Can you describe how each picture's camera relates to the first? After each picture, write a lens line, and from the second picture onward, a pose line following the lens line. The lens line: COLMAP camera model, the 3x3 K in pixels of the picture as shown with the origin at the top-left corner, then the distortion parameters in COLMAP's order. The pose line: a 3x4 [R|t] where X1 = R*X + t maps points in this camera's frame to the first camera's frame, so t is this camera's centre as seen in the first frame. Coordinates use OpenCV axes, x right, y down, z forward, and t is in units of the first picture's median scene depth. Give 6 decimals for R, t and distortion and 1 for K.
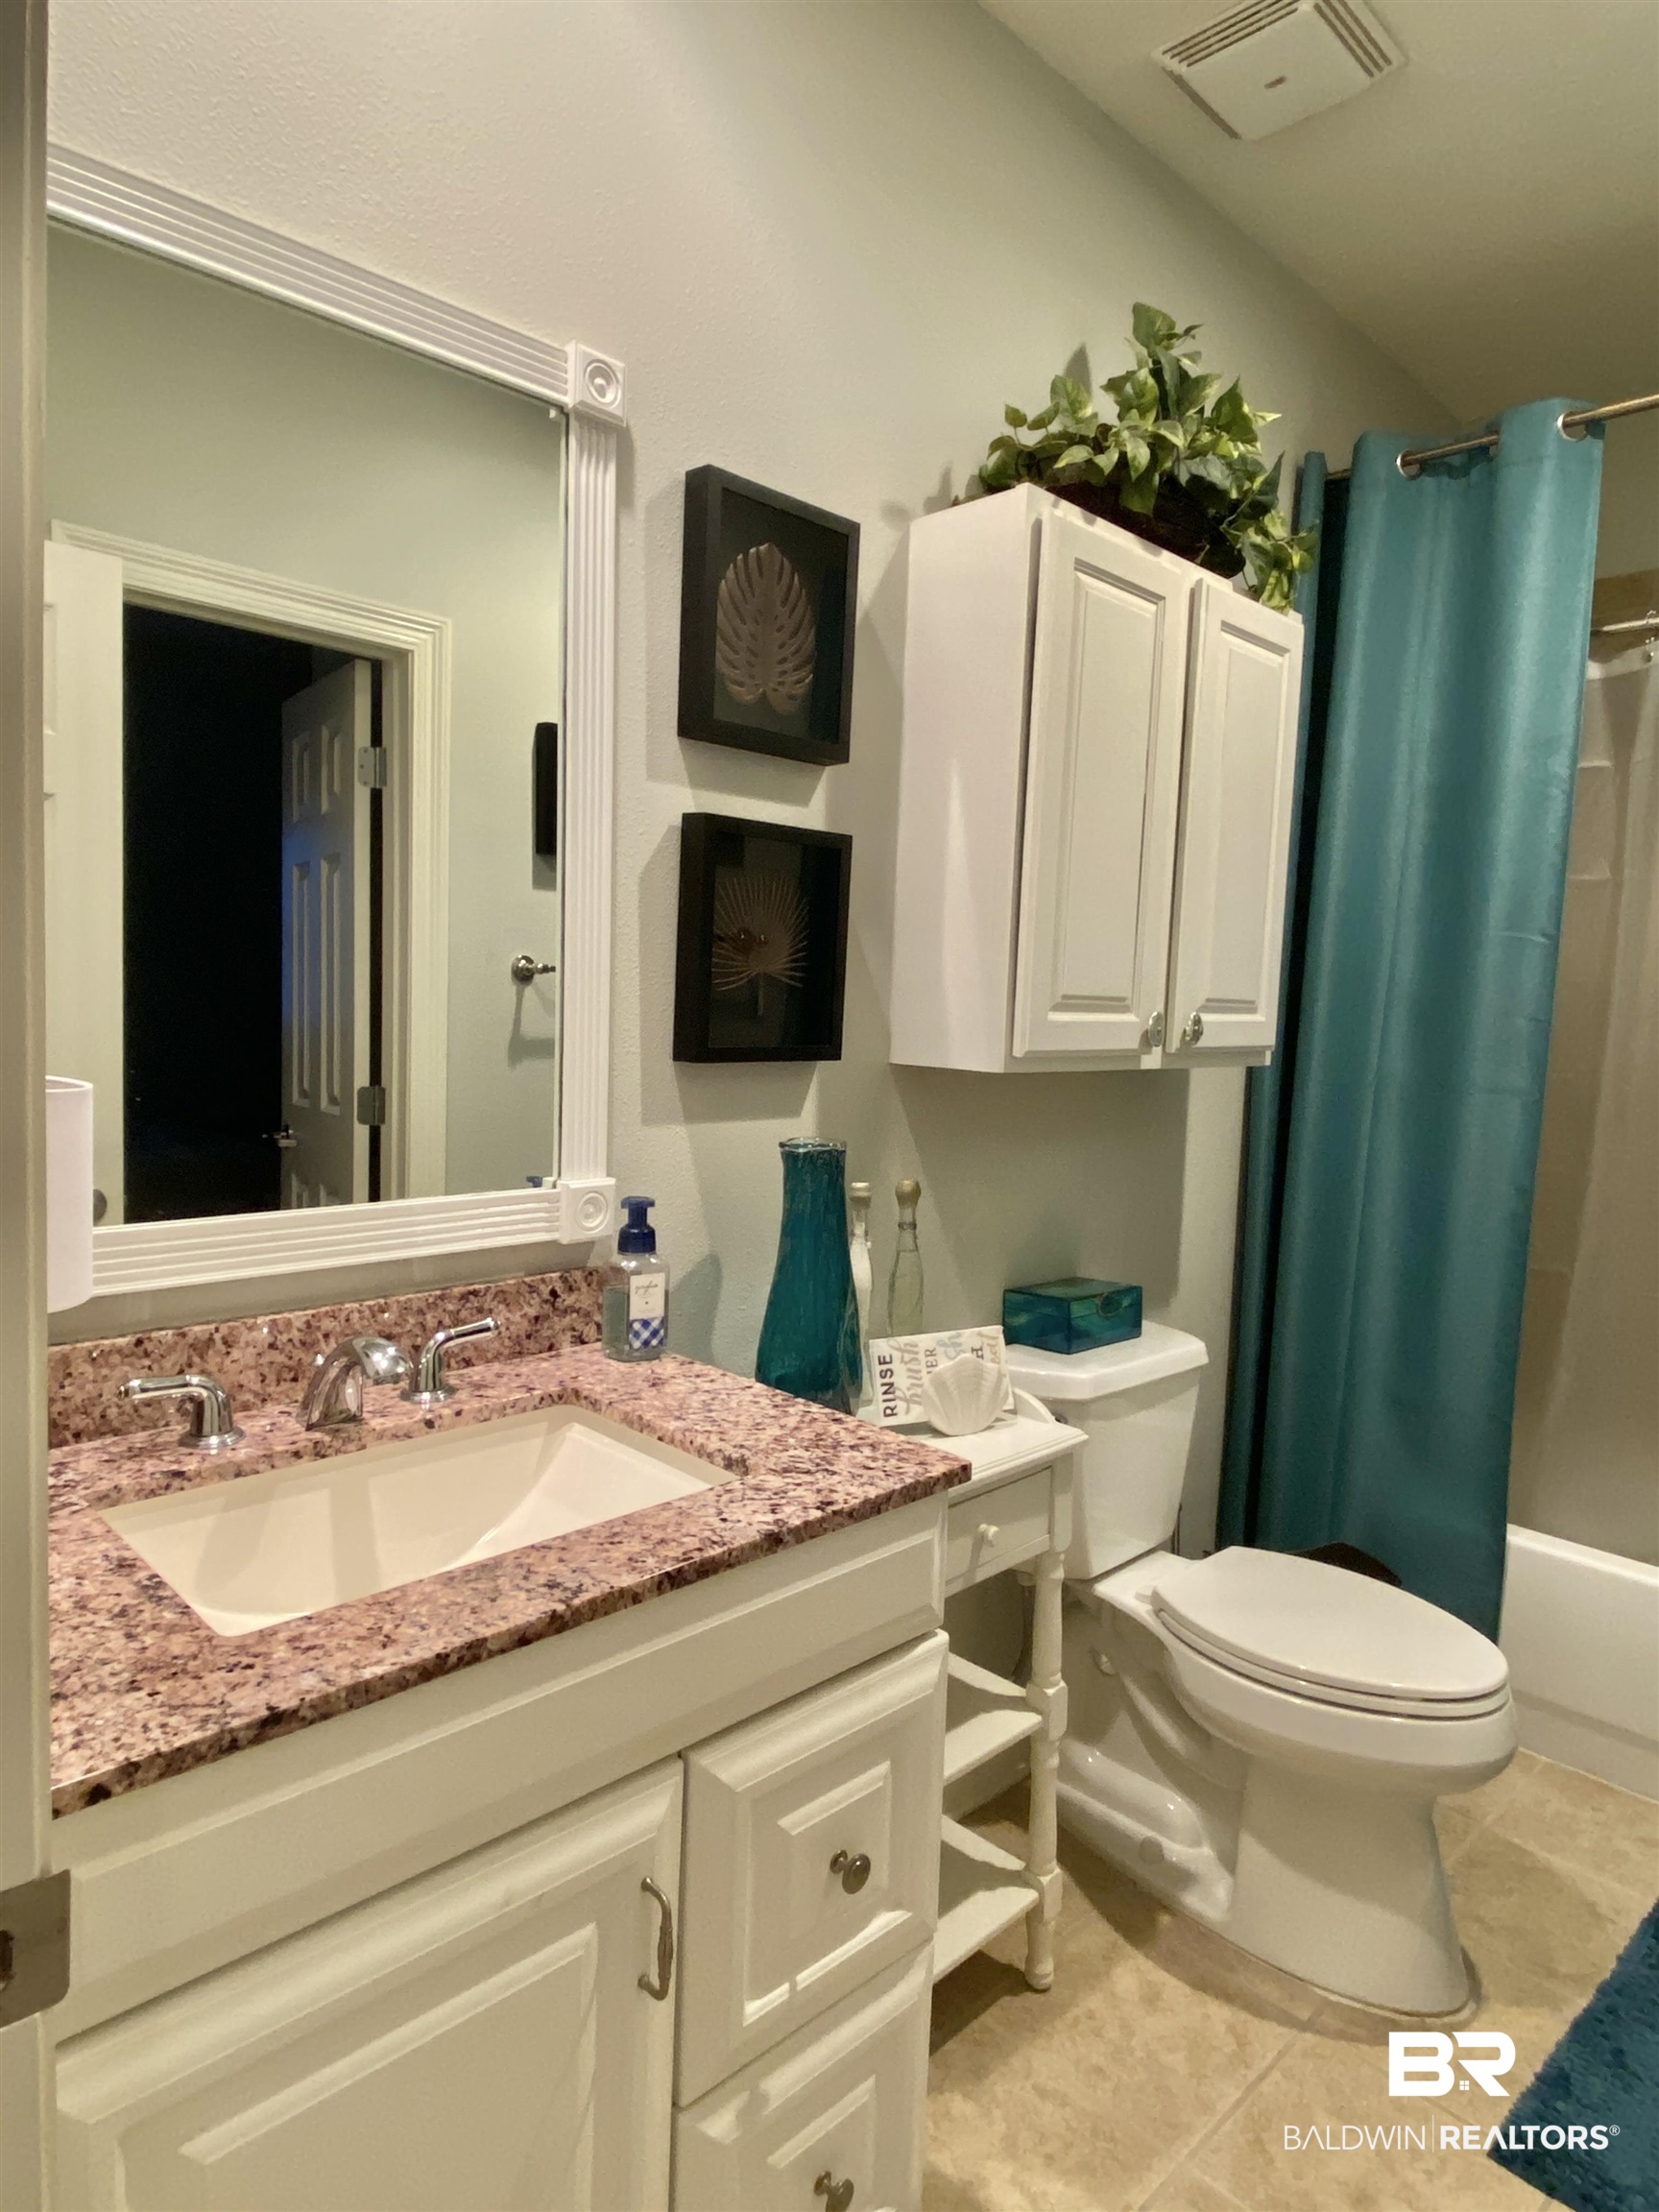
lens RADIAL K [[1301.0, 0, 829.5], [0, 1301.0, 1106.0], [0, 0, 1]] dist [0.076477, -0.089084]
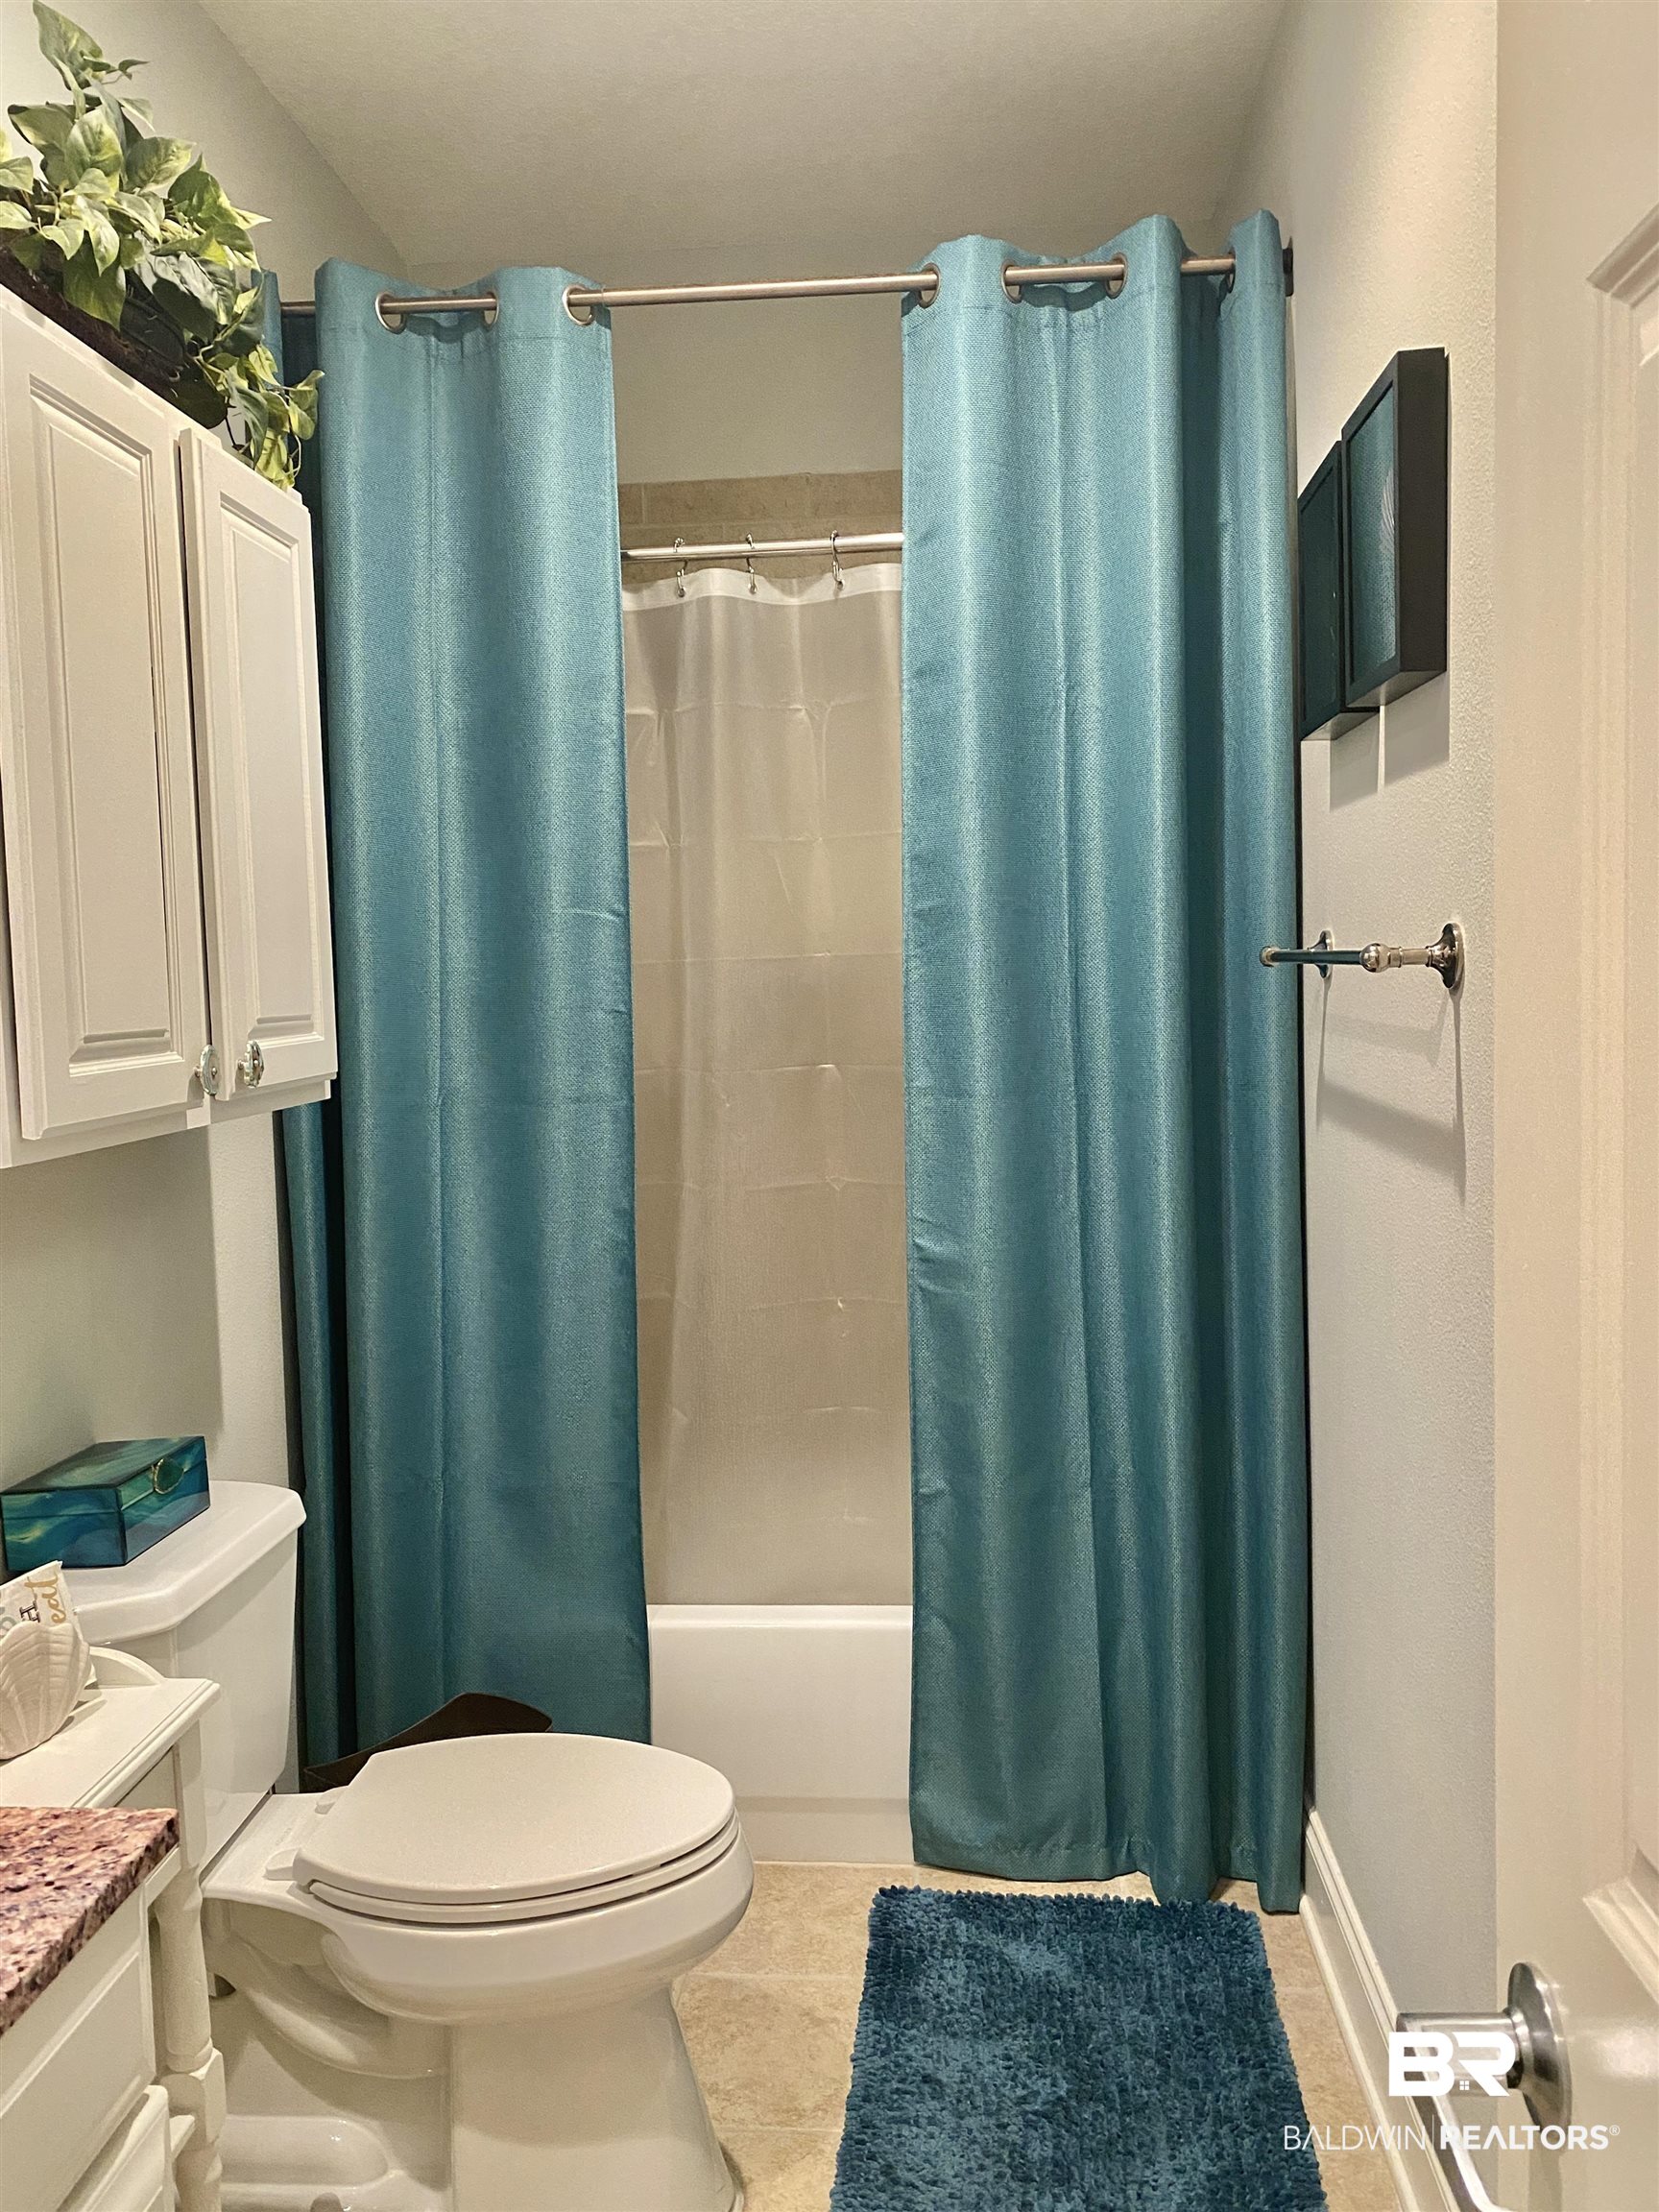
lens RADIAL K [[1728.7, 0, 829.5], [0, 1728.7, 1106.0], [0, 0, 1]] dist [0.017526, -0.006811]
pose [[0.749046, -0.108150, 0.653631, -0.100598], [0.106564, 0.993408, 0.042249, -0.041656], [-0.653891, 0.038007, 0.755633, 0.085229]]
